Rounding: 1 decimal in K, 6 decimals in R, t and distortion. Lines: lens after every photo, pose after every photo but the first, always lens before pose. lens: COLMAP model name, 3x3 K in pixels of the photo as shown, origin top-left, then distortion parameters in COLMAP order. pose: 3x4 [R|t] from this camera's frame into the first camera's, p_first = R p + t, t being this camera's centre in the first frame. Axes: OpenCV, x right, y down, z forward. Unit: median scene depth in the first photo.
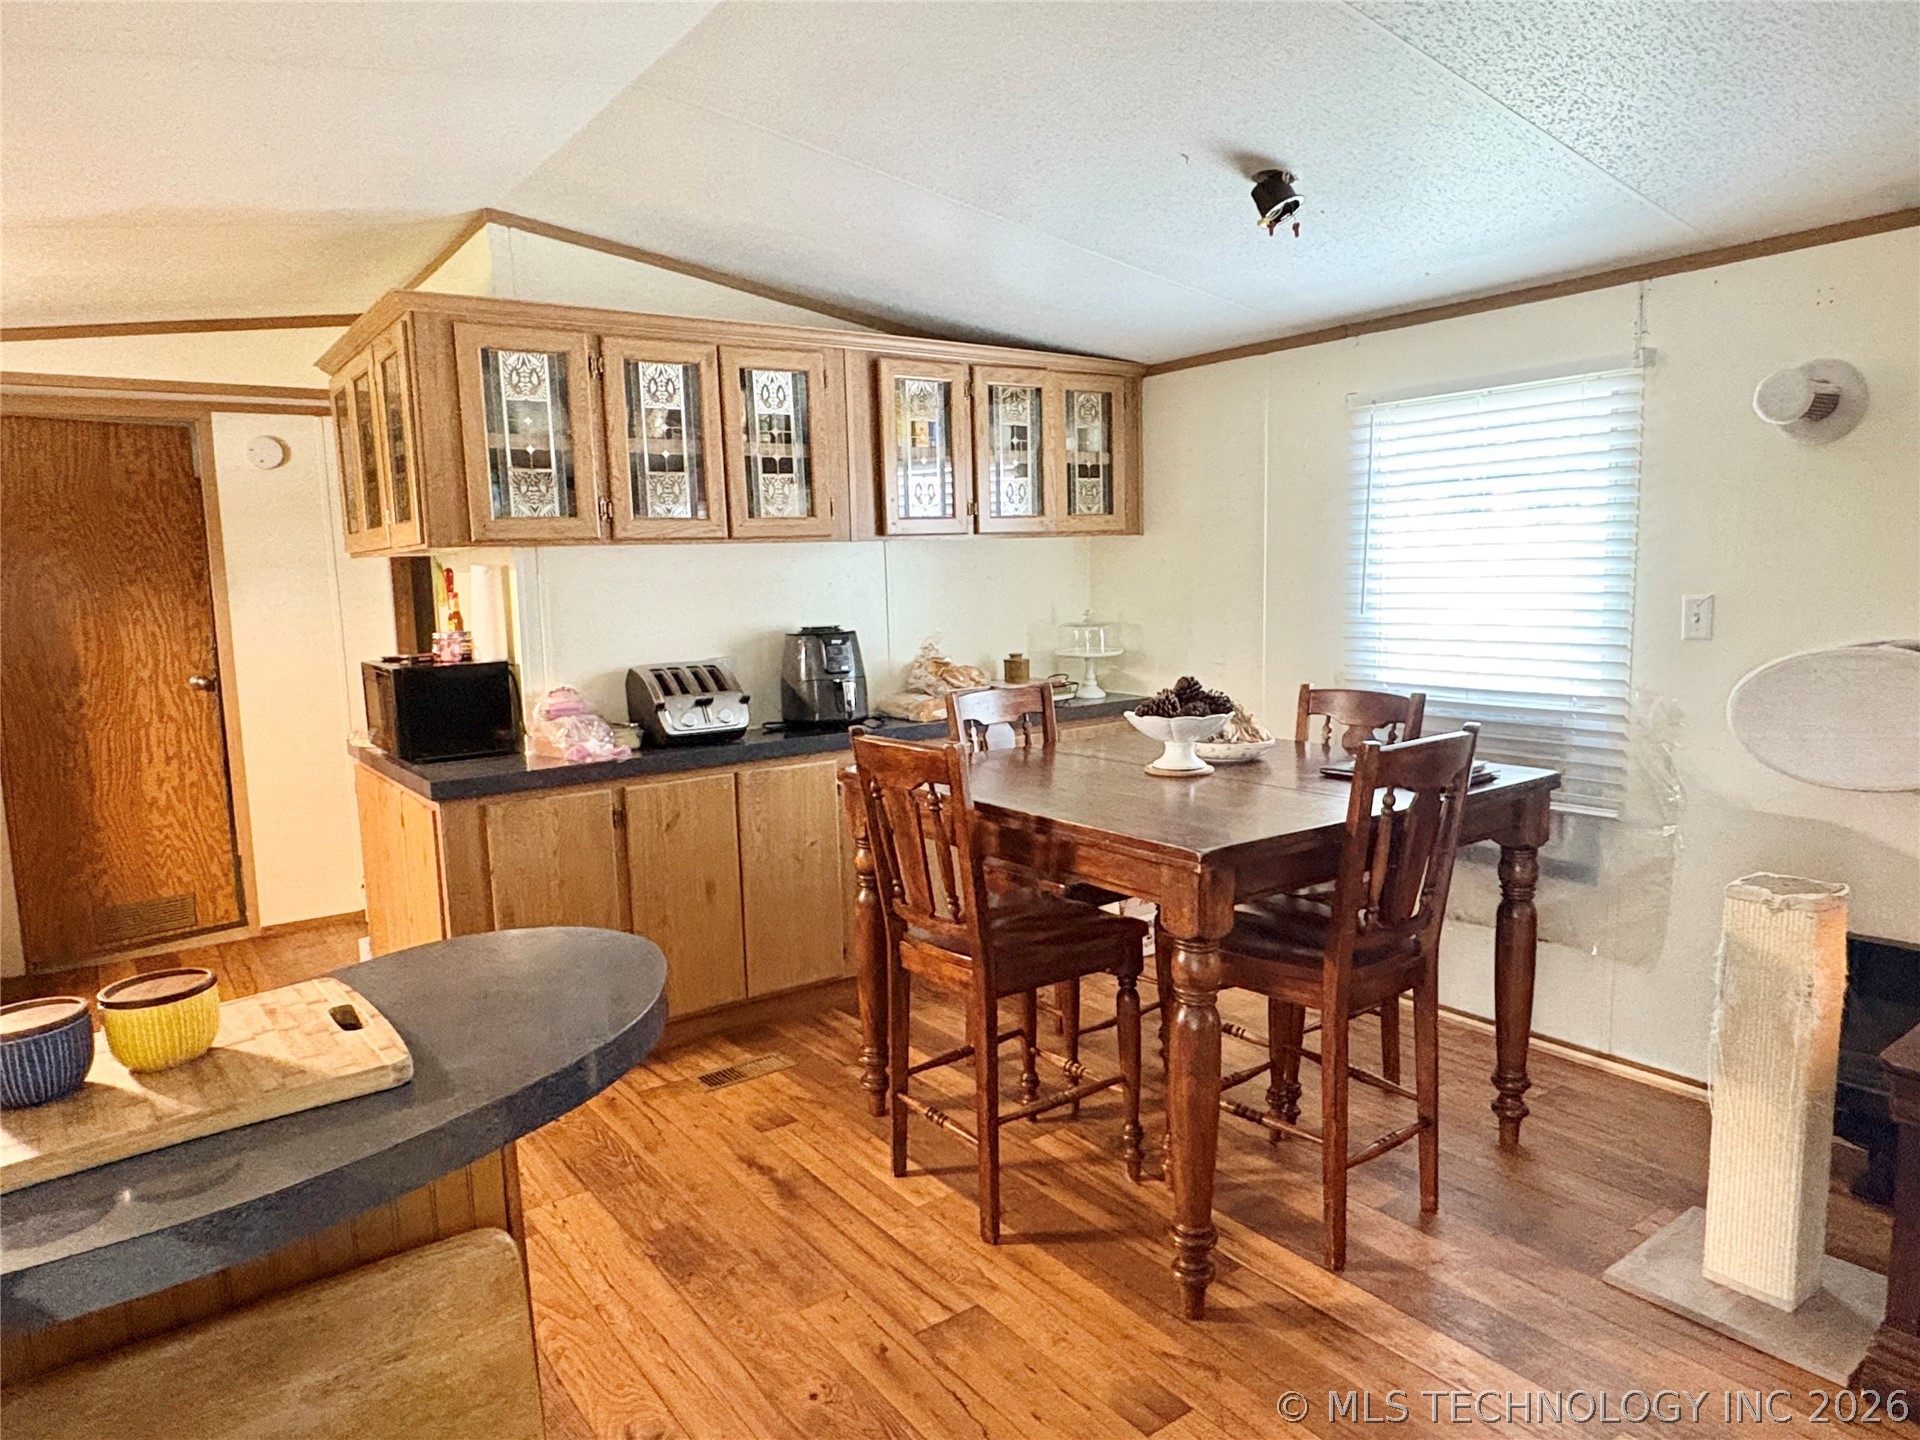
lens RADIAL K [[1210.3, 0, 937.5], [0, 1210.3, 721.6], [0, 0, 1]] dist [0.005518, 0.000241]
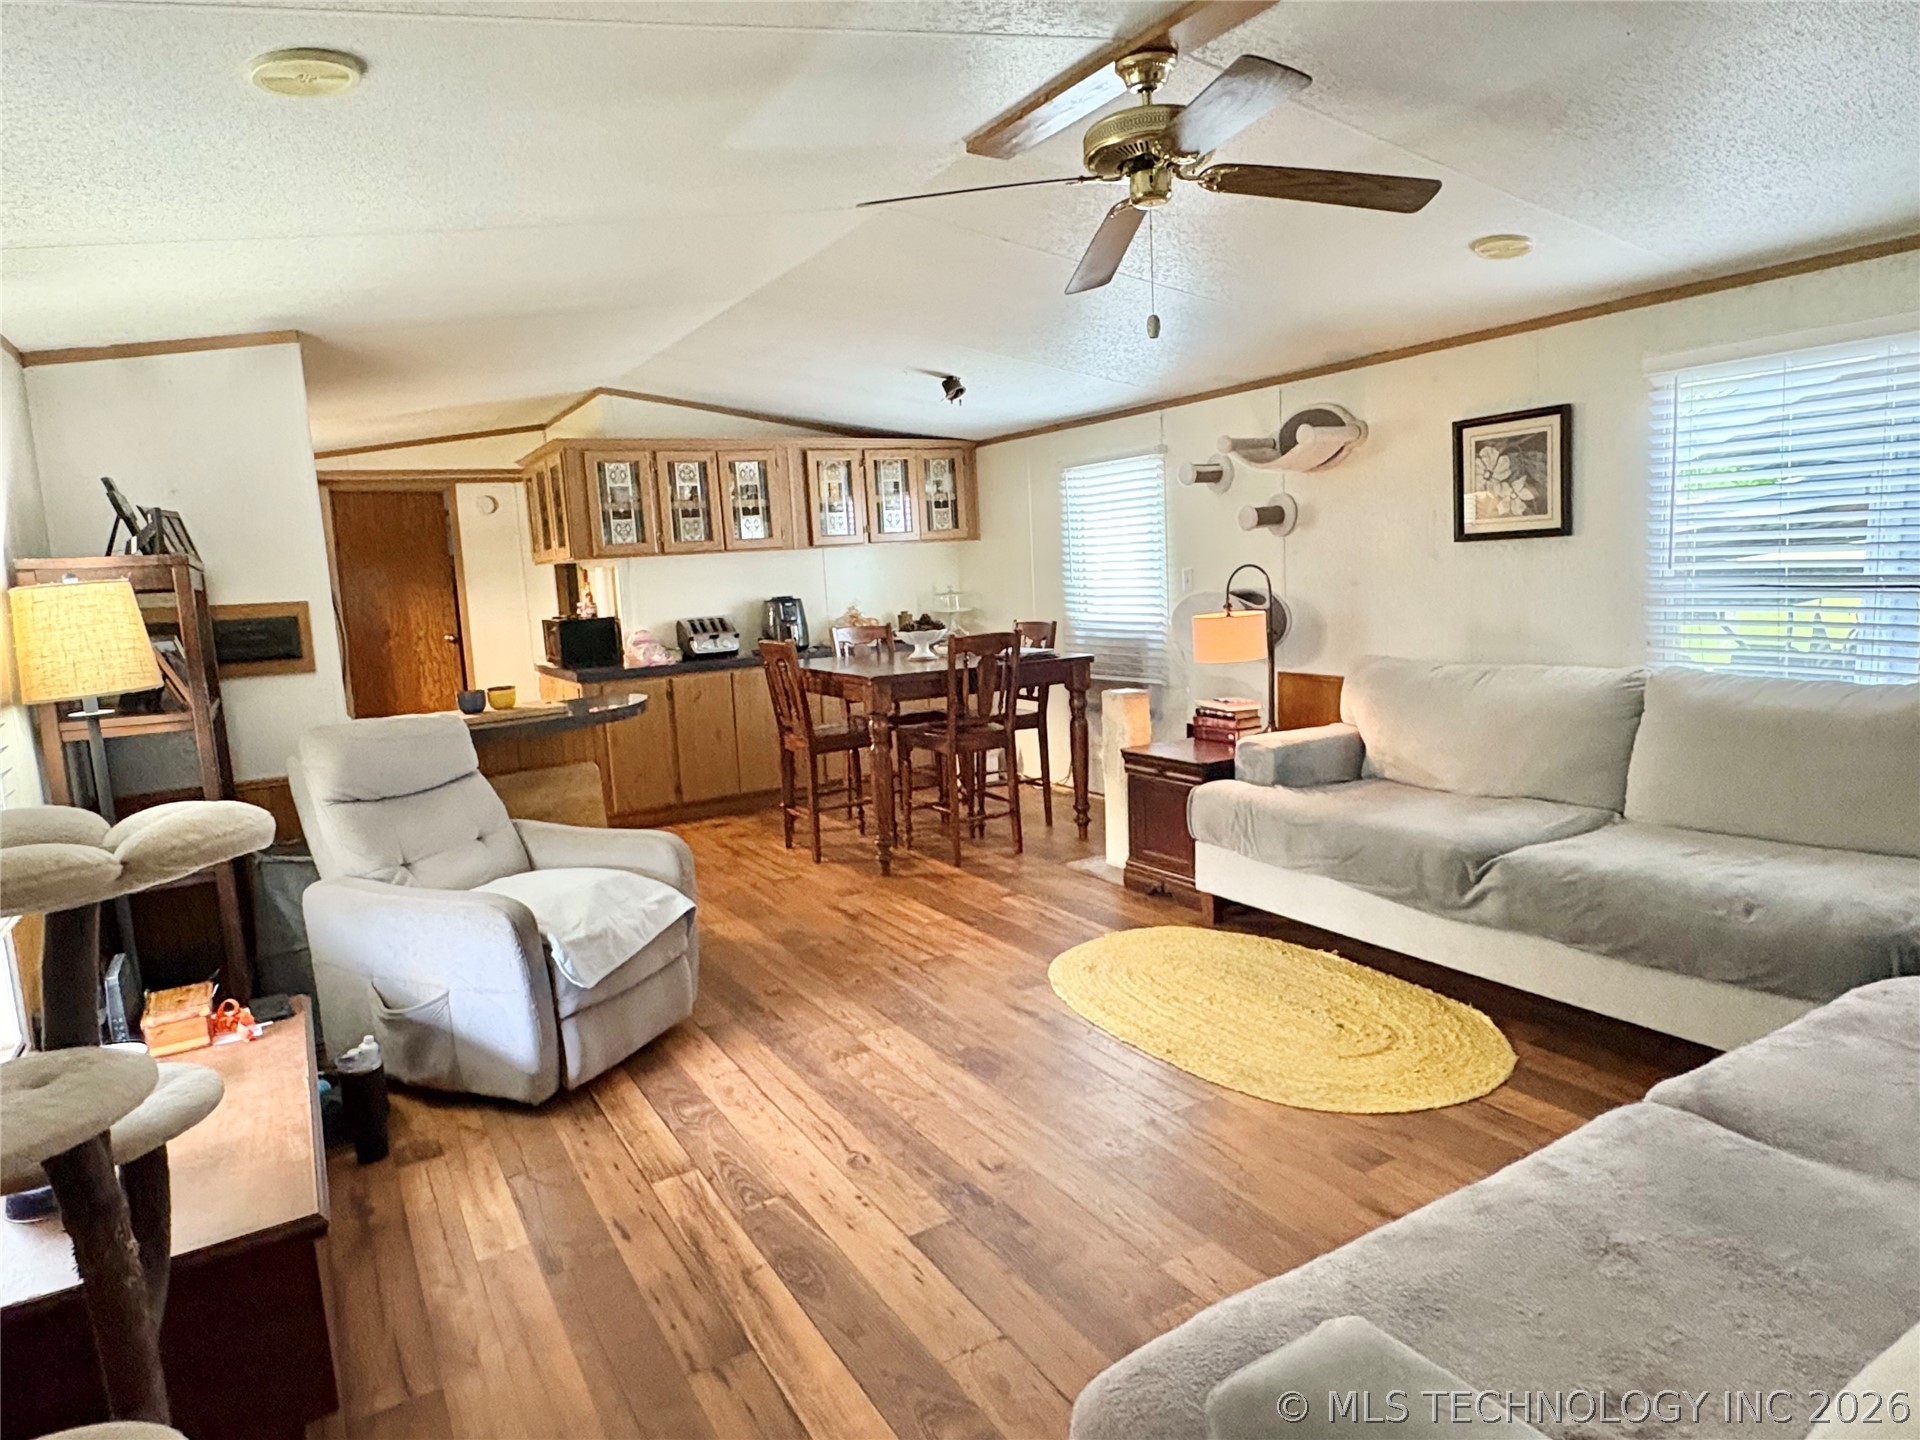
lens RADIAL K [[1190.4, 0, 942.6], [0, 1190.4, 722.4], [0, 0, 1]] dist [0.005631, -0.002638]
pose [[0.994313, -0.010555, -0.105973, 0.361479], [0.011879, 0.999859, 0.011870, 0.100901], [0.105833, -0.013062, 0.994298, -0.828535]]
